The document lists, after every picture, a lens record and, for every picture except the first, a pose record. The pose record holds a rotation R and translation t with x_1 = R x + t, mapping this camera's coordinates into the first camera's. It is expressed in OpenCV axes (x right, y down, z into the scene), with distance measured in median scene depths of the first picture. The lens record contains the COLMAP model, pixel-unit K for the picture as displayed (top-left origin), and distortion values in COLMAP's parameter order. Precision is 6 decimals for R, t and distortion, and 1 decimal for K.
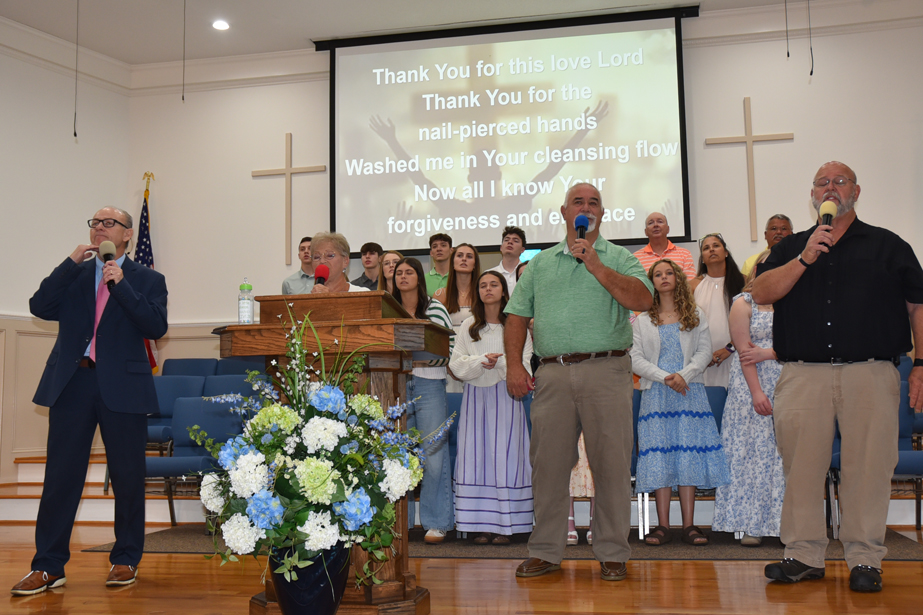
lens RADIAL K [[873.4, 0, 460.4], [0, 873.4, 336.9], [0, 0, 1]] dist [-0.046409, 0.007969]
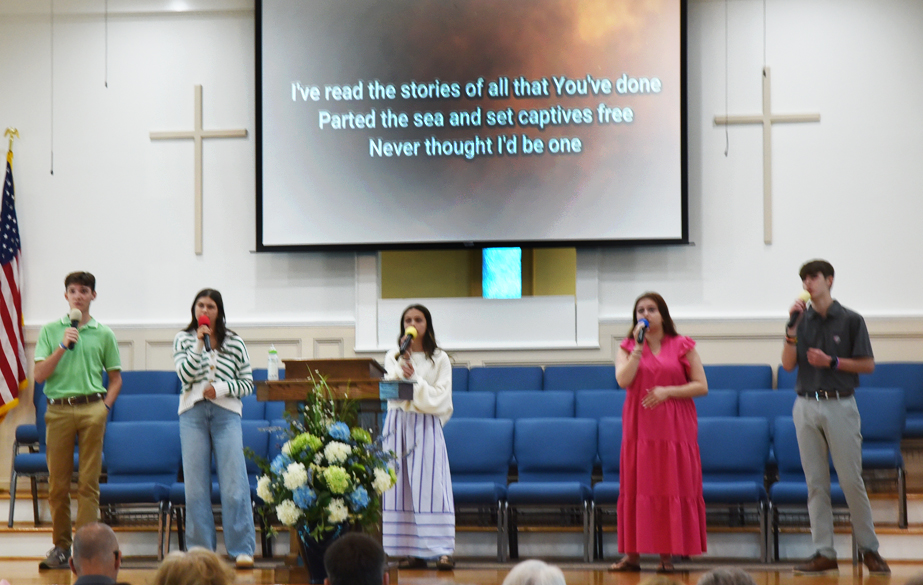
lens RADIAL K [[2117.5, 0, 462.3], [0, 2117.5, 400.6], [0, 0, 1]] dist [0.104947, 0.456218]
pose [[0.999482, 0.011813, 0.029932, -0.044879], [-0.013700, 0.997879, 0.063632, -0.237517], [-0.029117, -0.064009, 0.997524, -2.919386]]
